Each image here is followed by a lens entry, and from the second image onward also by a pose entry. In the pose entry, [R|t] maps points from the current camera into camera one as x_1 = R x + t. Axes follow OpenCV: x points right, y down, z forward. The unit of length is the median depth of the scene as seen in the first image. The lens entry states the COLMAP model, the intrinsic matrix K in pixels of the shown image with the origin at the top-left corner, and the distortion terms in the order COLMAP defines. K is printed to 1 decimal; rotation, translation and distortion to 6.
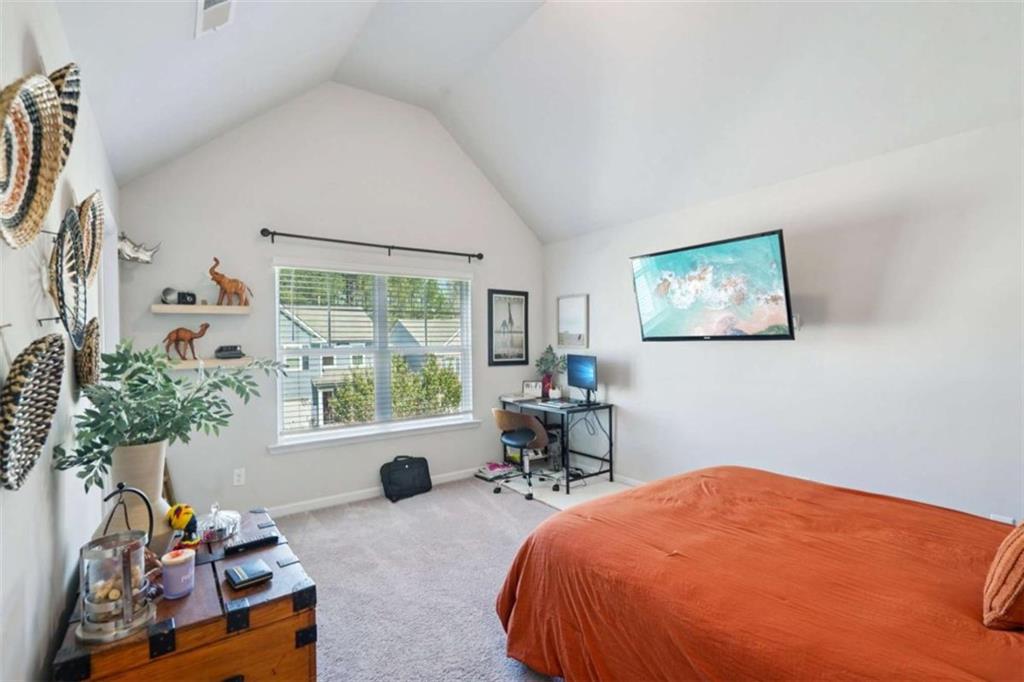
lens RADIAL K [[469.9, 0, 508.3], [0, 469.9, 343.0], [0, 0, 1]] dist [0.009684, 0.001210]
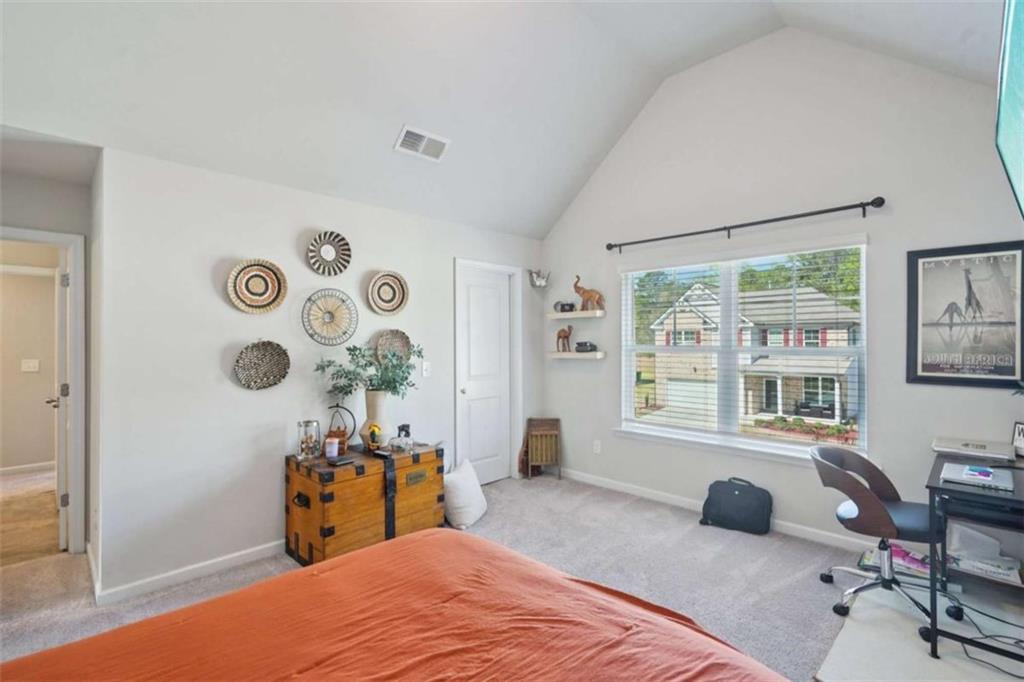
lens RADIAL K [[469.9, 0, 511.2], [0, 469.9, 337.7], [0, 0, 1]] dist [0.009684, 0.001210]
pose [[0.175894, 0.010353, -0.984355, 0.537240], [0.001742, 0.999940, 0.010829, -0.017111], [0.984408, -0.003620, 0.175866, 0.484931]]
